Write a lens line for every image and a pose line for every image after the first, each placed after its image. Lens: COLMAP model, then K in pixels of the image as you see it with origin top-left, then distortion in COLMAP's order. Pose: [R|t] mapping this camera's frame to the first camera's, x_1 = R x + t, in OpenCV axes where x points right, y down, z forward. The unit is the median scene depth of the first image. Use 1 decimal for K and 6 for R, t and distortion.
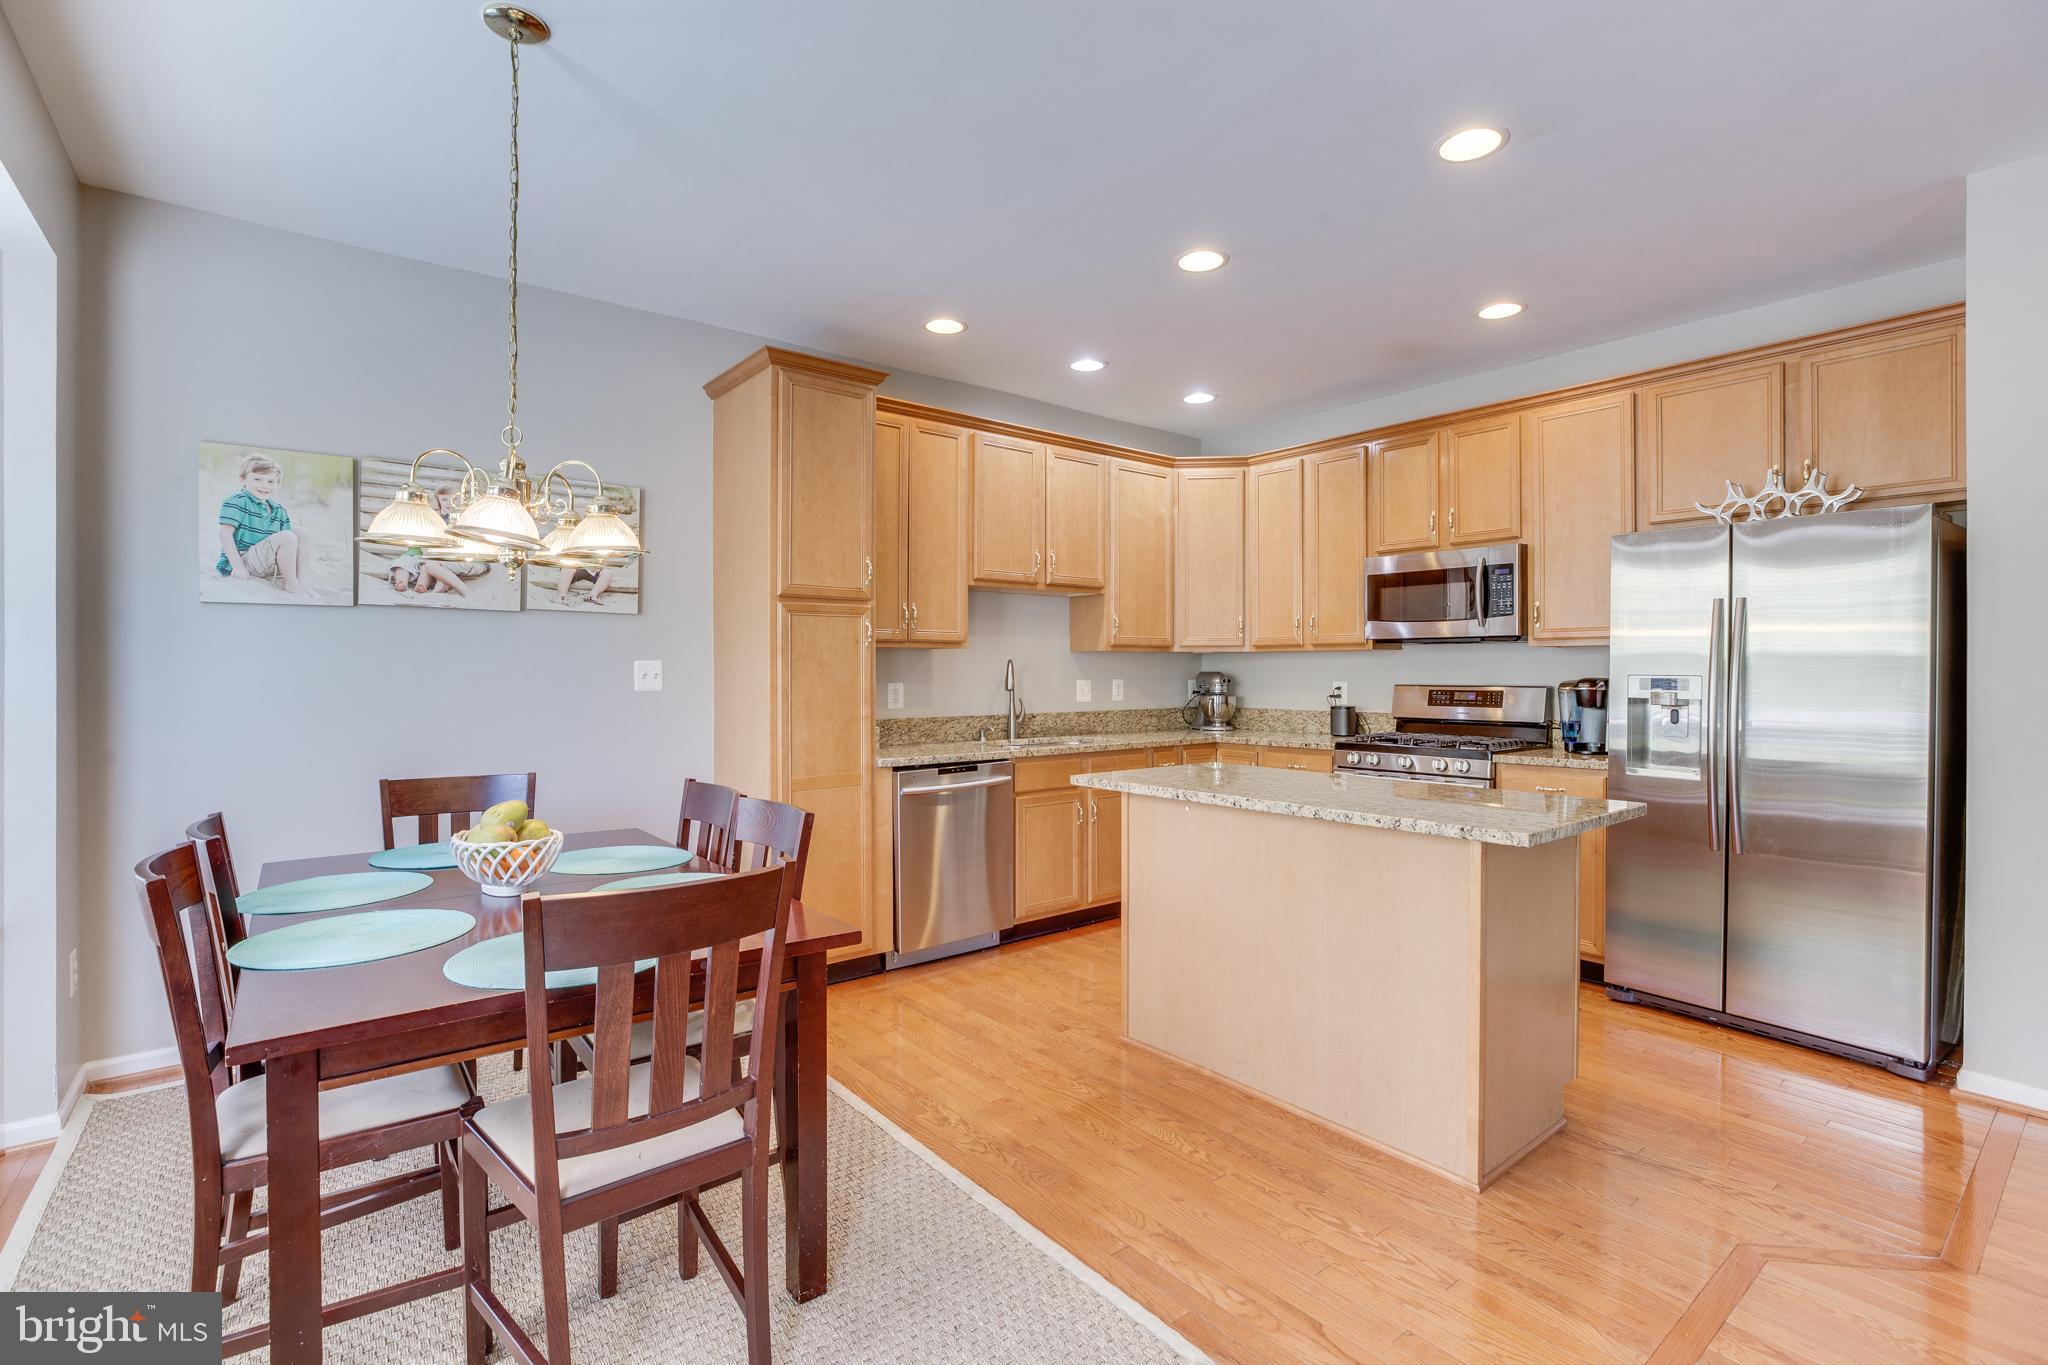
lens RADIAL K [[921.2, 0, 1045.6], [0, 921.2, 670.4], [0, 0, 1]] dist [0.000417, -0.000076]
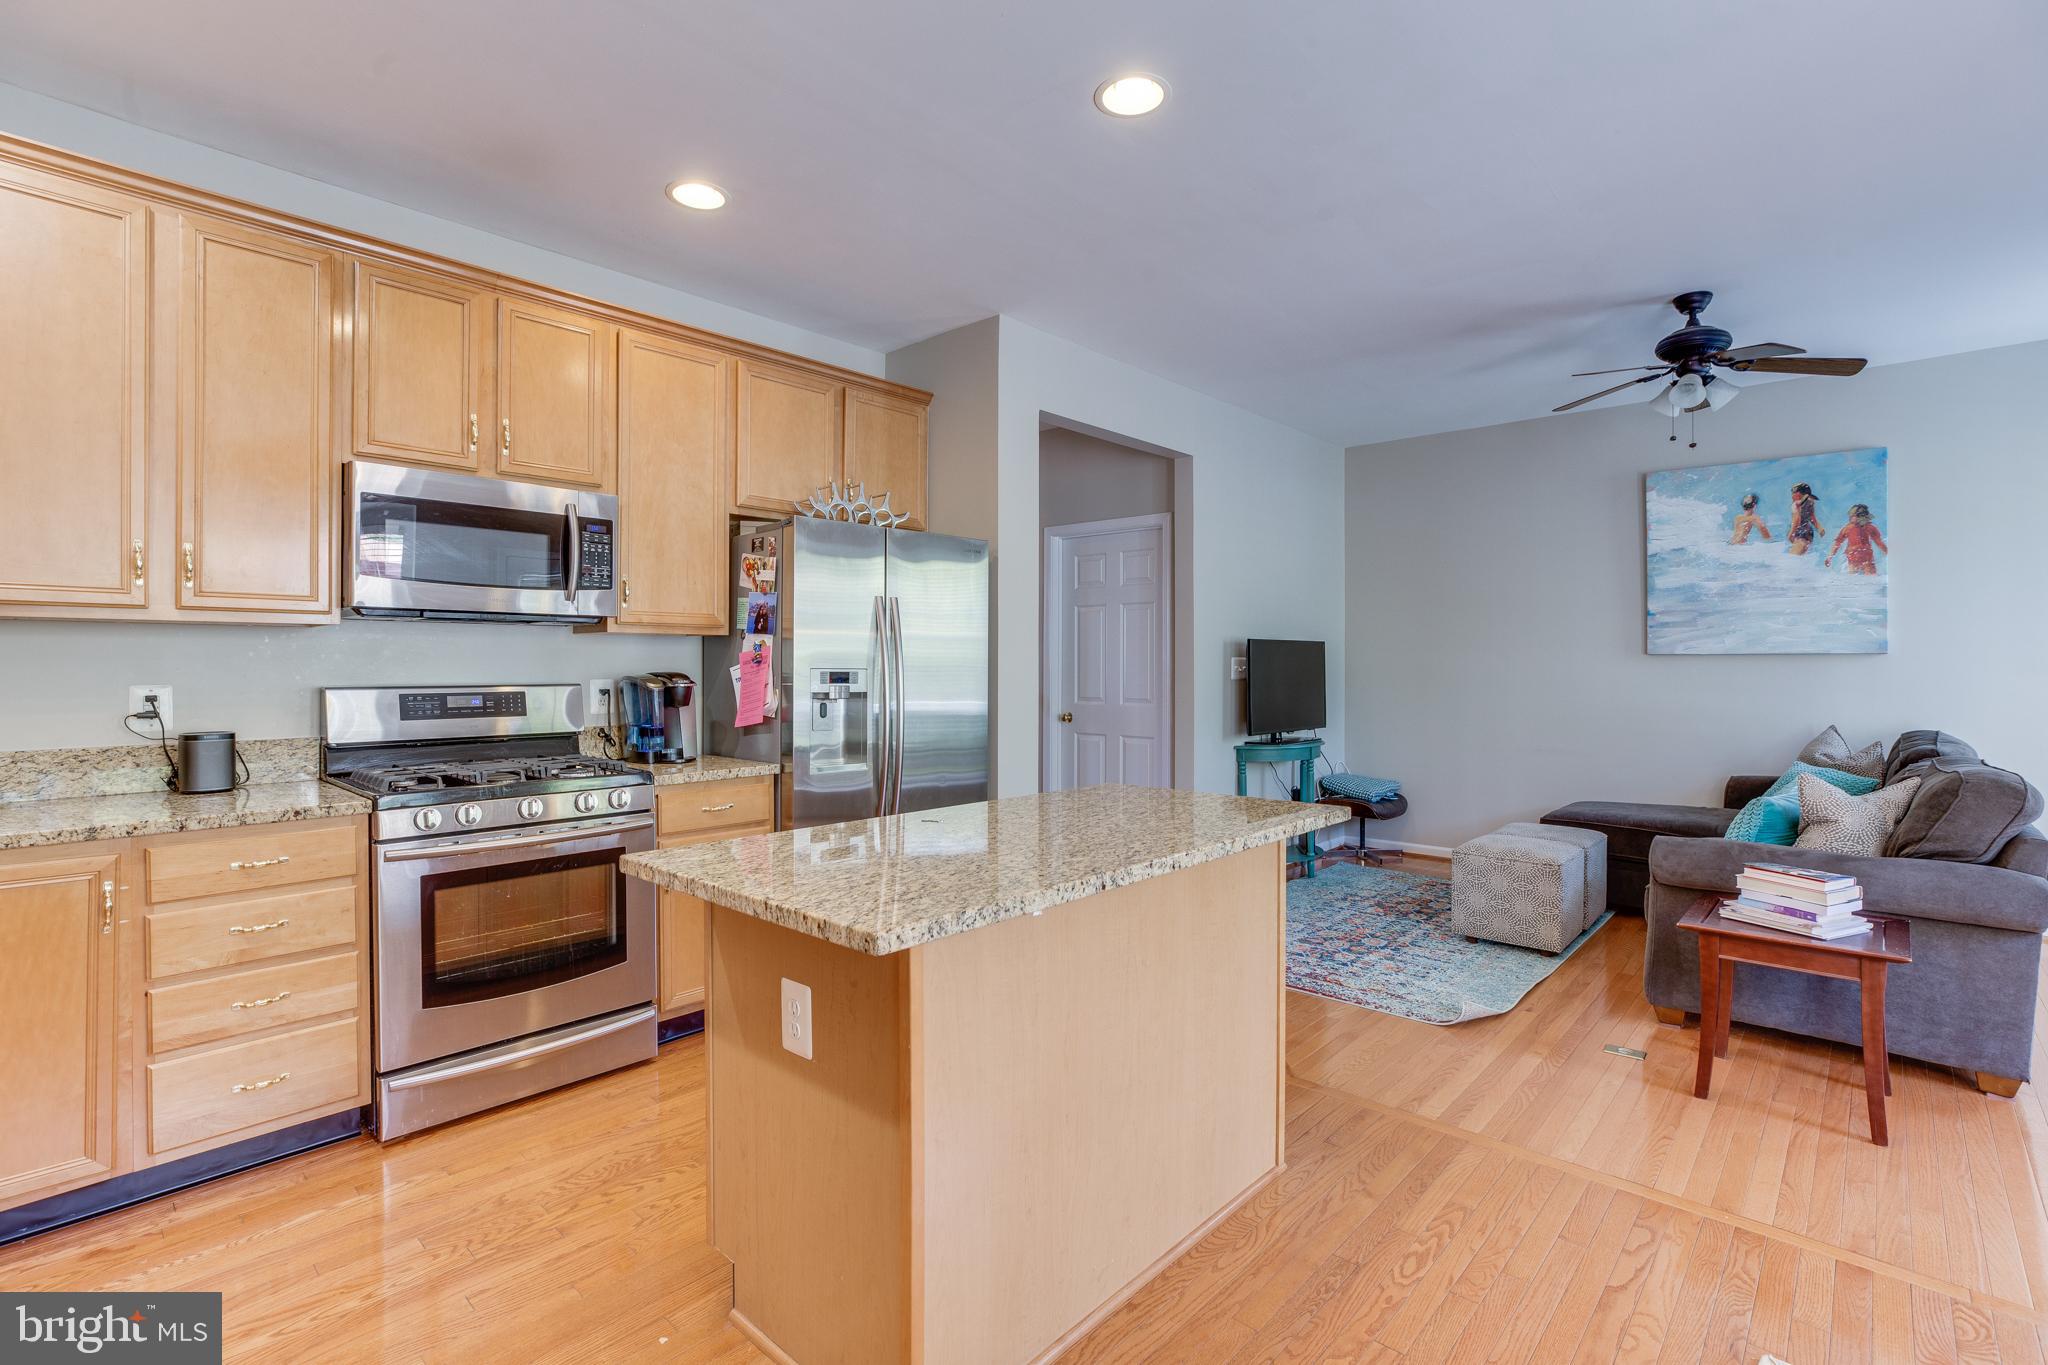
lens RADIAL K [[921.2, 0, 1045.6], [0, 921.2, 670.4], [0, 0, 1]] dist [0.000417, -0.000076]
pose [[-0.121882, -0.006338, 0.992524, -0.333460], [-0.003078, 0.999977, 0.006008, 0.000134], [-0.992540, -0.002323, -0.121899, 0.886509]]
